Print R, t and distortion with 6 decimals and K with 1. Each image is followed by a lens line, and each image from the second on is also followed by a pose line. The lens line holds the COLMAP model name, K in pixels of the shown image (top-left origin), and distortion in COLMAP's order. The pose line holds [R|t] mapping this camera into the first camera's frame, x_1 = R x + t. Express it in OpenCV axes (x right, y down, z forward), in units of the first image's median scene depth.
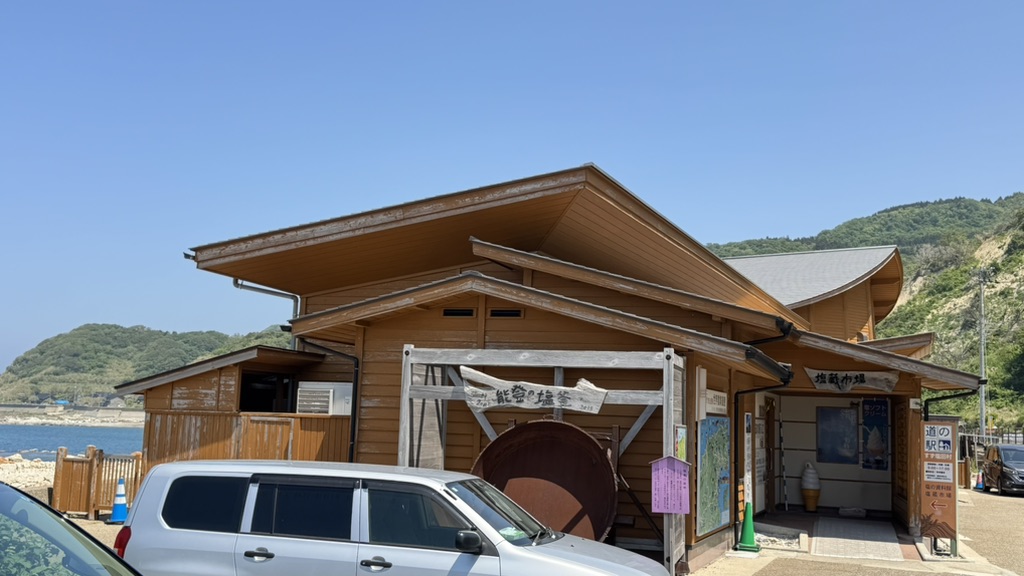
lens RADIAL K [[1065.7, 0, 506.1], [0, 1065.7, 290.9], [0, 0, 1]] dist [0.072601, 0.000000]
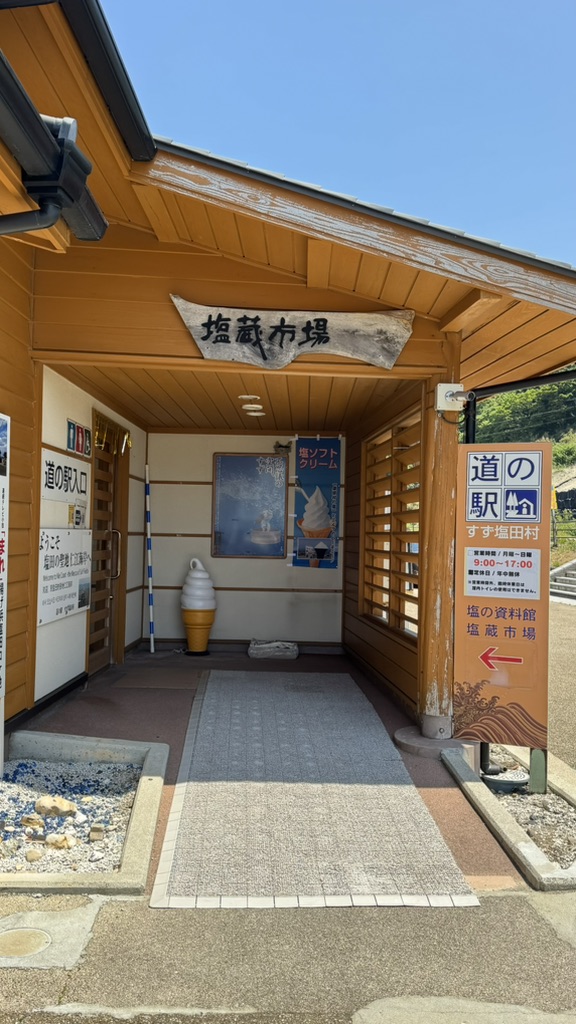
lens RADIAL K [[825.4, 0, 282.6], [0, 825.4, 505.5], [0, 0, 1]] dist [0.064425, -0.105978]
pose [[0.941109, -0.004861, 0.338067, 0.226763], [-0.026536, 0.995750, 0.088189, 0.119235], [-0.337059, -0.091967, 0.936981, 0.748101]]
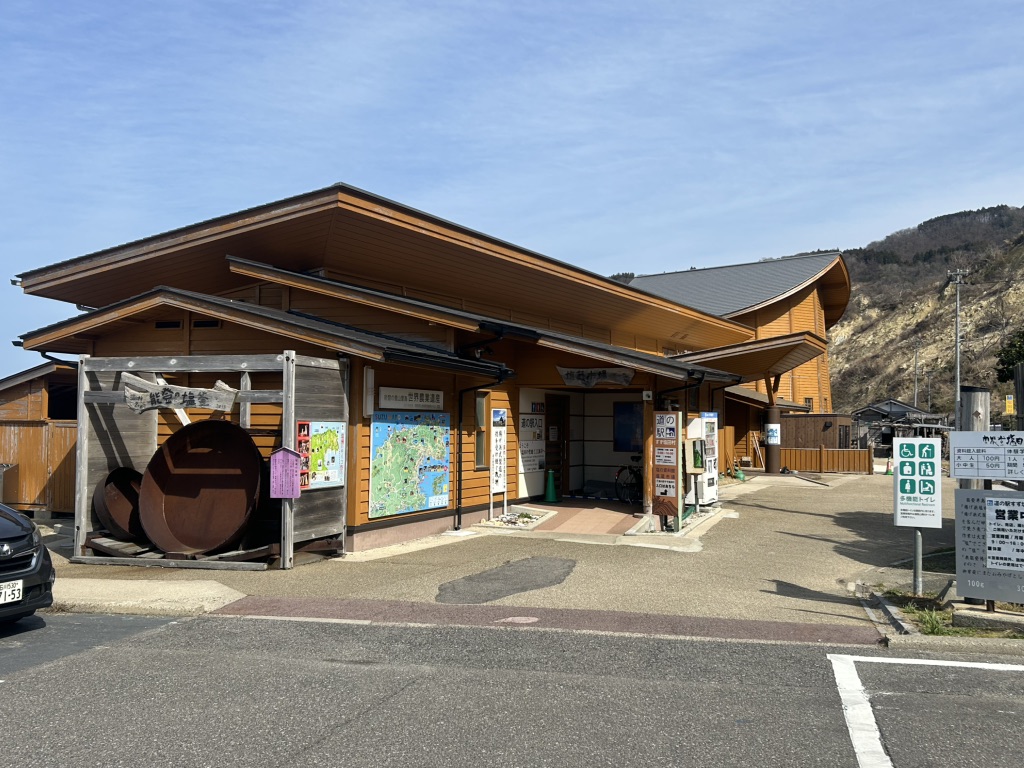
lens RADIAL K [[972.3, 0, 518.1], [0, 972.3, 381.3], [0, 0, 1]] dist [0.011343, 0.000000]
pose [[0.998335, -0.028798, -0.049976, 0.299499], [0.032415, 0.996794, 0.073155, 0.013733], [0.047709, -0.074654, 0.996068, 0.009796]]
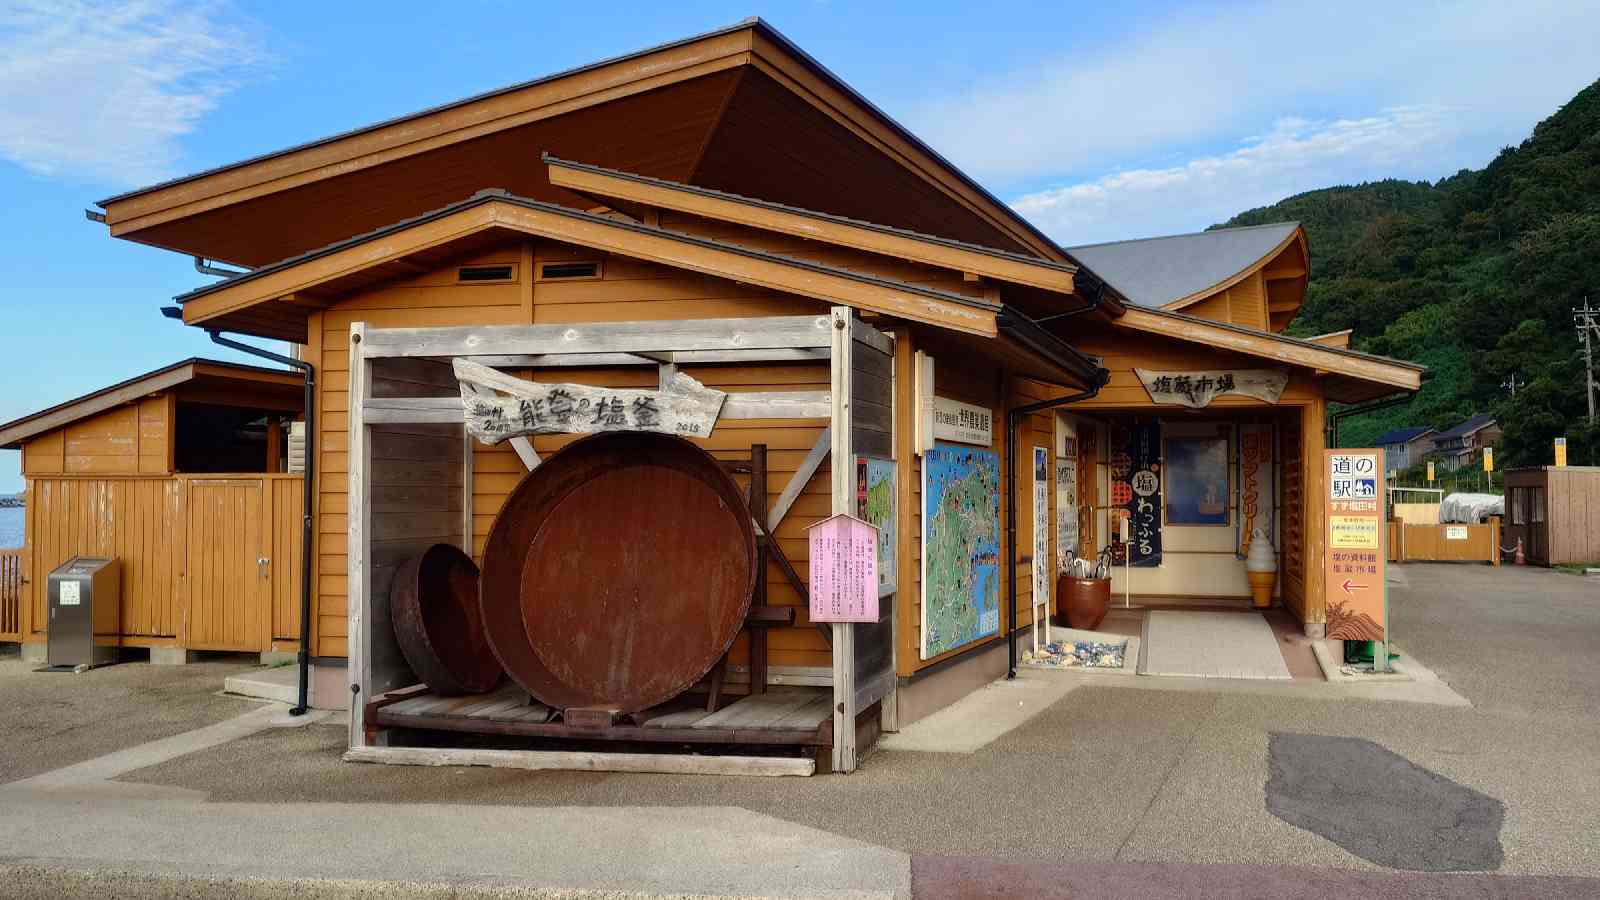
lens RADIAL K [[1470.0, 0, 796.4], [0, 1470.0, 433.3], [0, 0, 1]] dist [0.000206, 0.000000]
pose [[0.999376, -0.032934, 0.012797, 0.082662], [0.031868, 0.996592, 0.076086, 0.041258], [-0.015259, -0.075631, 0.997019, 0.197008]]
